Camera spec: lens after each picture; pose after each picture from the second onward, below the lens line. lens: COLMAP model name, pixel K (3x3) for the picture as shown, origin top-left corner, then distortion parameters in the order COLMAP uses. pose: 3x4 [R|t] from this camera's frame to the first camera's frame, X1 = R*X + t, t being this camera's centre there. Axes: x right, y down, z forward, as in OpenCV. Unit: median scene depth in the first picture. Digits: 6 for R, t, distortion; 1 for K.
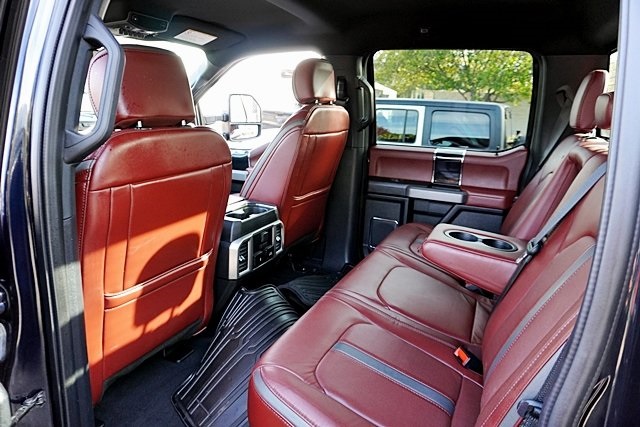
lens RADIAL K [[435.4, 0, 322.6], [0, 435.4, 213.5], [0, 0, 1]] dist [-0.044064, 0.031984]
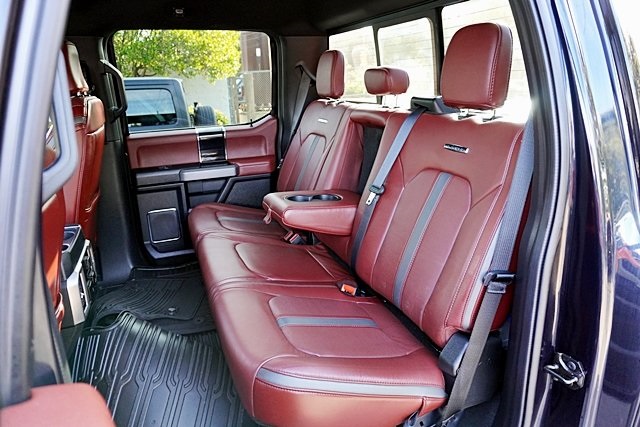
lens RADIAL K [[435.4, 0, 325.7], [0, 435.4, 212.6], [0, 0, 1]] dist [-0.044064, 0.031984]
pose [[0.694896, -0.269347, 0.666762, -0.257467], [0.229737, 0.961766, 0.149086, -0.042890], [-0.681425, 0.049581, 0.730206, 0.064261]]
